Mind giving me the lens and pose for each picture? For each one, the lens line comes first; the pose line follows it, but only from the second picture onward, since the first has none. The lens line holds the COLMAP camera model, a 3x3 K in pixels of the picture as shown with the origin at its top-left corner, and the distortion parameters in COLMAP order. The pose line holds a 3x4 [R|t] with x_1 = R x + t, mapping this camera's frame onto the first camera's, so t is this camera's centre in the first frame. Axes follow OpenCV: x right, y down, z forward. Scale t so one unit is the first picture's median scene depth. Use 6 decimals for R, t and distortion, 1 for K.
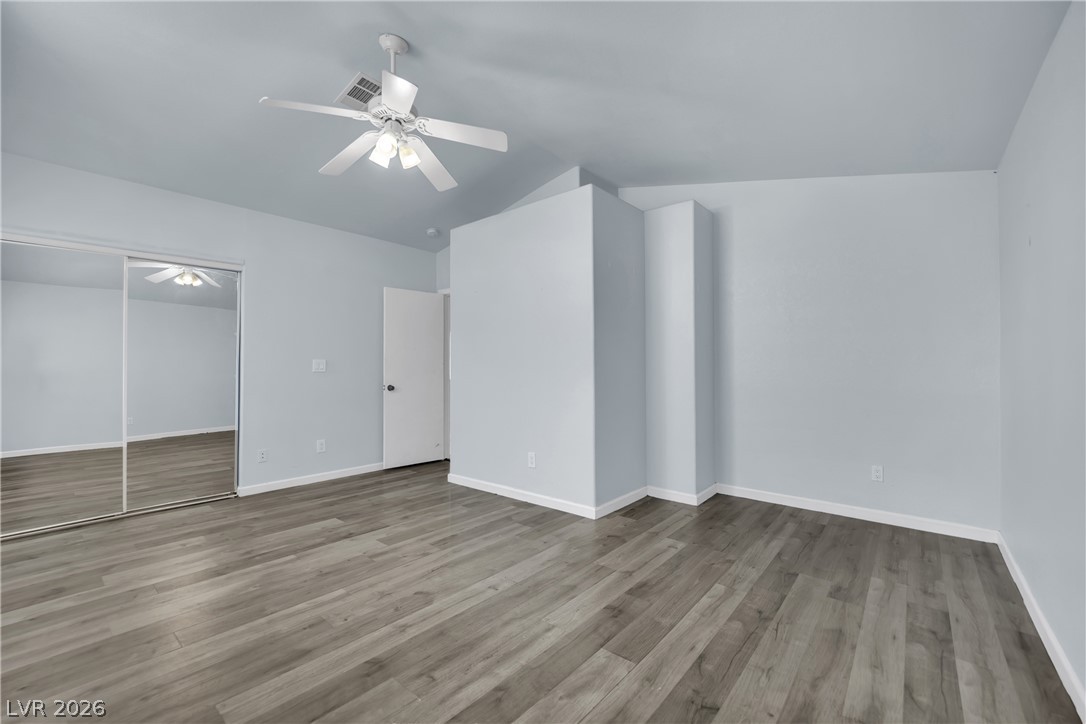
lens RADIAL K [[472.1, 0, 543.0], [0, 472.1, 362.0], [0, 0, 1]] dist [-0.003683, -0.000485]
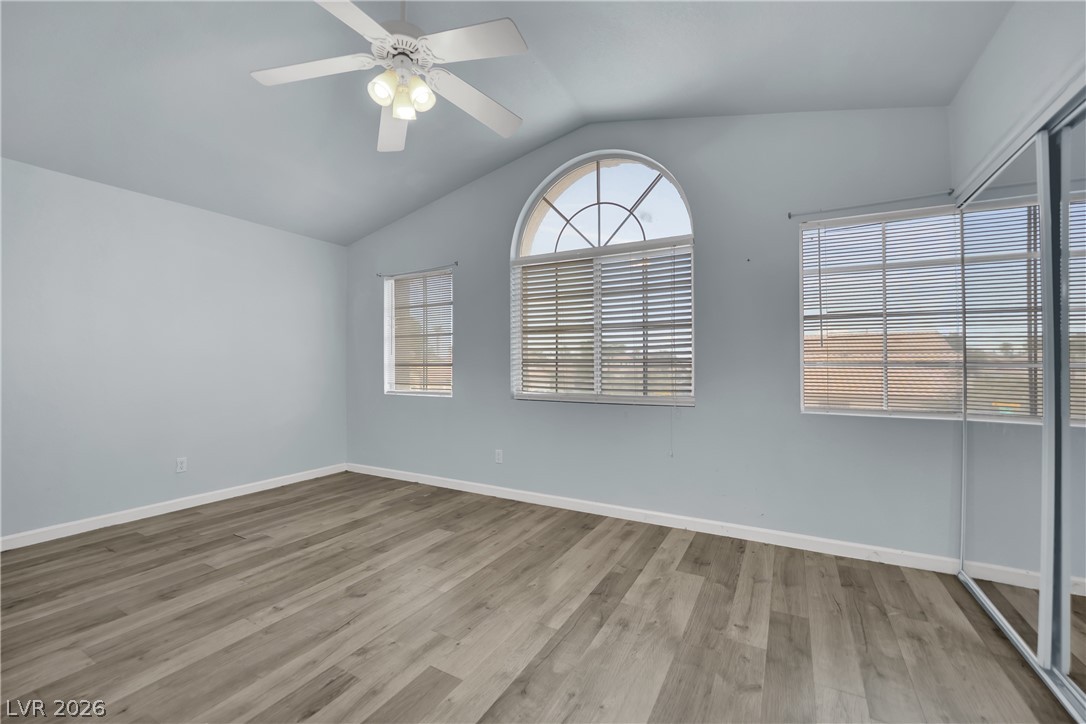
lens RADIAL K [[446.9, 0, 537.9], [0, 446.9, 365.7], [0, 0, 1]] dist [-0.019402, -0.000521]
pose [[-0.979468, 0.005376, -0.201529, -0.391840], [0.006858, 0.999954, -0.006658, 0.013352], [0.201484, -0.007904, -0.979460, 1.768658]]
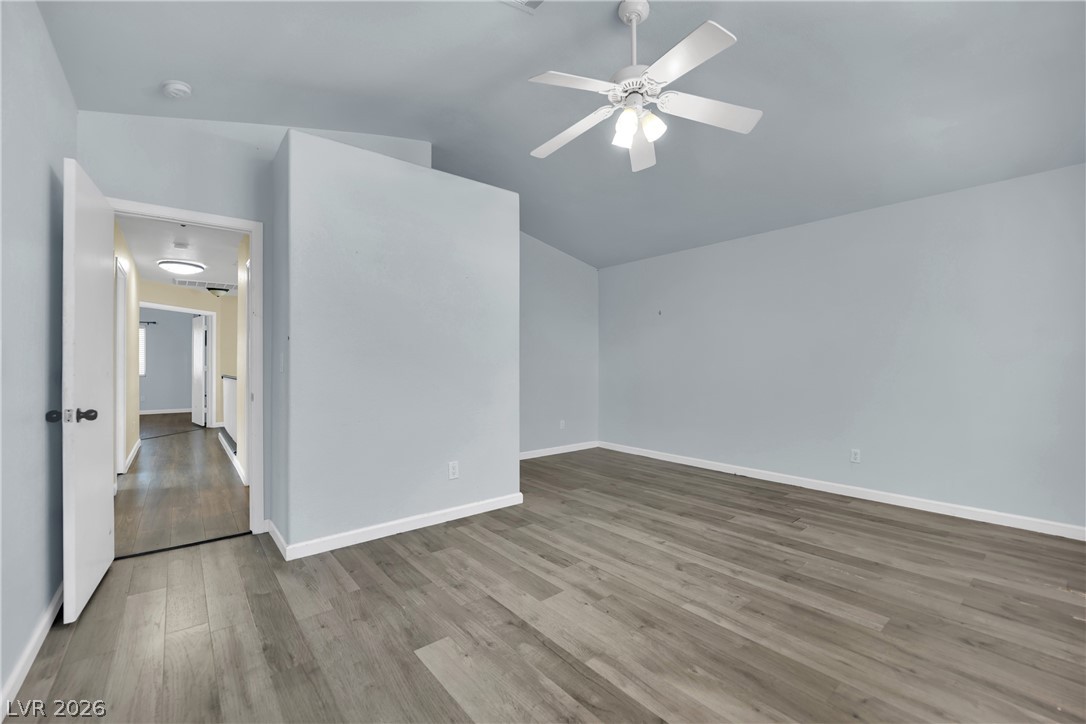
lens RADIAL K [[446.9, 0, 537.9], [0, 446.9, 365.7], [0, 0, 1]] dist [-0.019402, -0.000521]
pose [[0.161766, -0.001958, 0.986827, -1.208266], [-0.009599, 0.999948, 0.003558, 0.004798], [-0.986783, -0.010048, 0.161738, 1.034476]]
